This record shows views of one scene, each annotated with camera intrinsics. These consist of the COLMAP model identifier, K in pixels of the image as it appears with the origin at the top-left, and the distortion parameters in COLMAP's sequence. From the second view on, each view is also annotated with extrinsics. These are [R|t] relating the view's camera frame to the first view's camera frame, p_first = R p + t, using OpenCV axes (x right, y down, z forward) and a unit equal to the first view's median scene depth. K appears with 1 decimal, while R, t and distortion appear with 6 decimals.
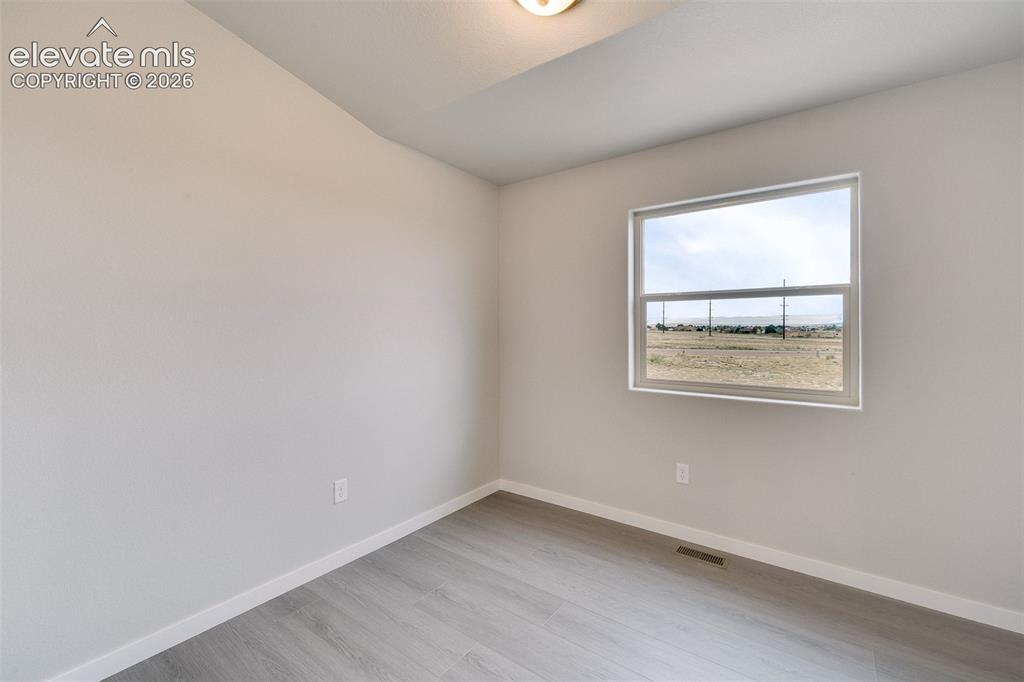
lens RADIAL K [[442.7, 0, 510.4], [0, 442.7, 335.3], [0, 0, 1]] dist [0.000703, -0.000617]
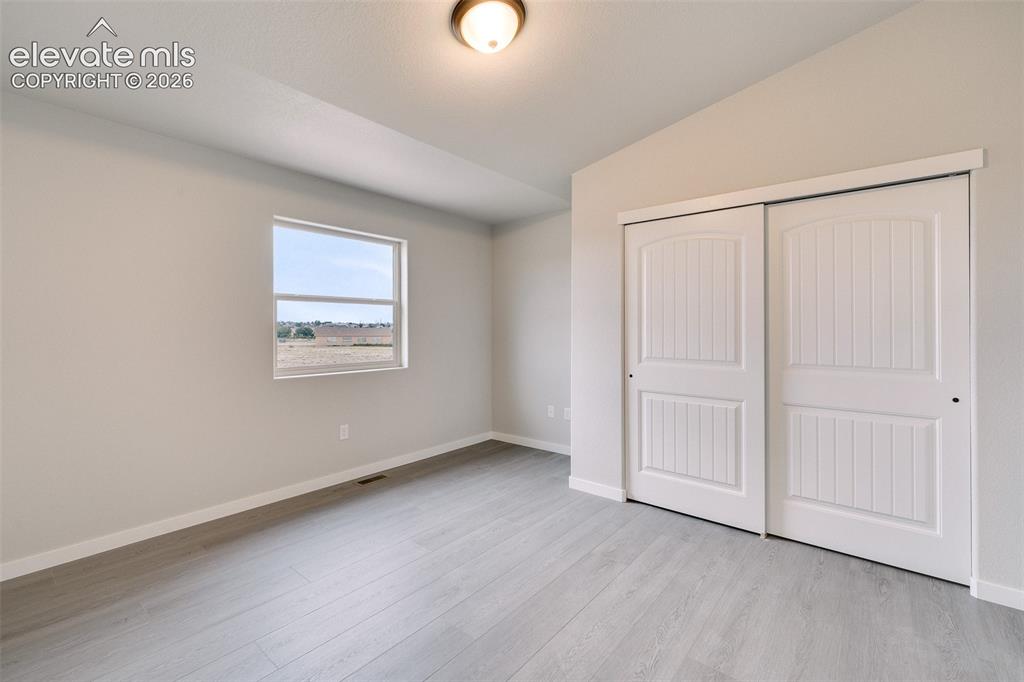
lens RADIAL K [[442.7, 0, 510.4], [0, 442.7, 335.3], [0, 0, 1]] dist [0.000703, -0.000617]
pose [[0.052245, -0.022601, 0.998378, -0.926153], [0.002100, 0.999744, 0.022522, -0.012276], [-0.998632, 0.000920, 0.052279, 0.423540]]
